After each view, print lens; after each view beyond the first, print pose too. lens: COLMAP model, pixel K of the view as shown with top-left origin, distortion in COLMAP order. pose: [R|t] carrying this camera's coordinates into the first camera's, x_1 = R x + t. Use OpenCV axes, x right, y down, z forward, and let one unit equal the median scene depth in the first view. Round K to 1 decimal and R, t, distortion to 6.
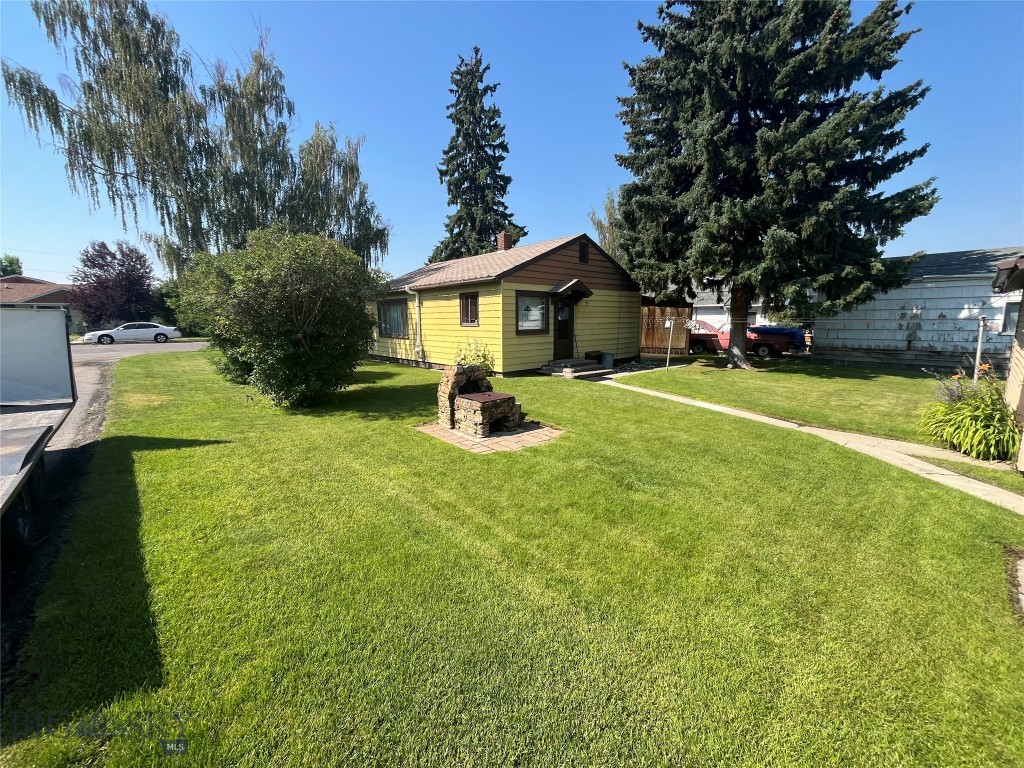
lens RADIAL K [[411.8, 0, 508.8], [0, 411.8, 383.1], [0, 0, 1]] dist [-0.003063, -0.000181]
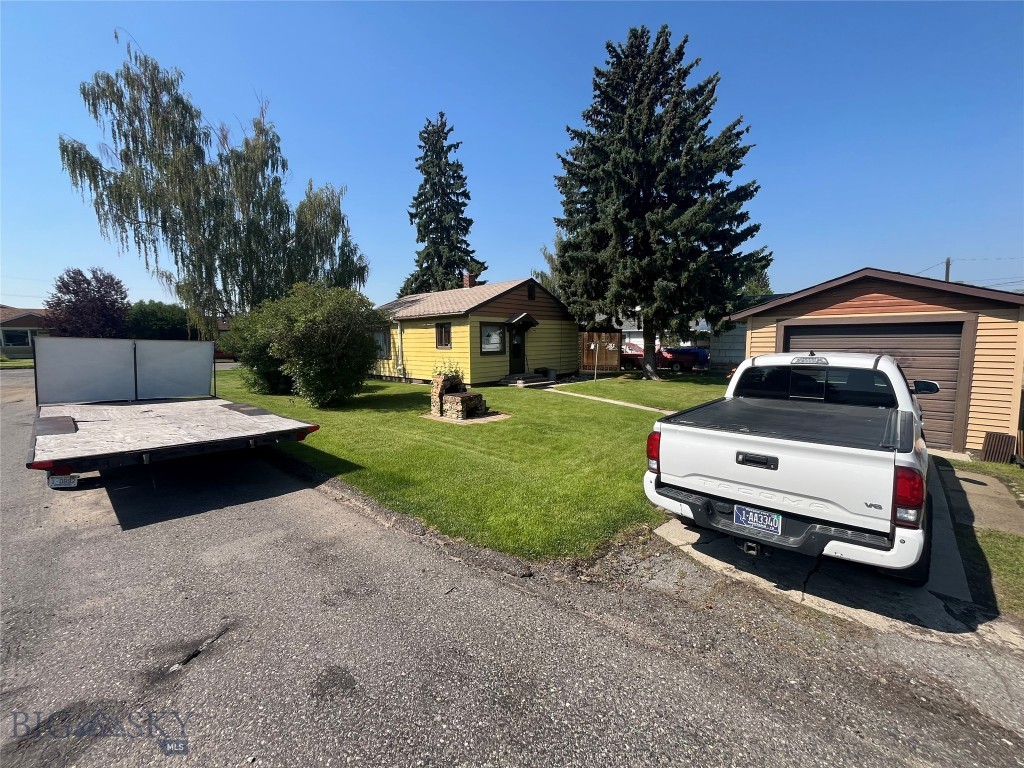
lens RADIAL K [[411.8, 0, 508.8], [0, 411.8, 383.1], [0, 0, 1]] dist [-0.003063, -0.000181]
pose [[0.995496, -0.012764, 0.093937, -0.014272], [0.017547, 0.998582, -0.050269, 0.033533], [-0.093162, 0.051691, 0.994308, -0.264585]]
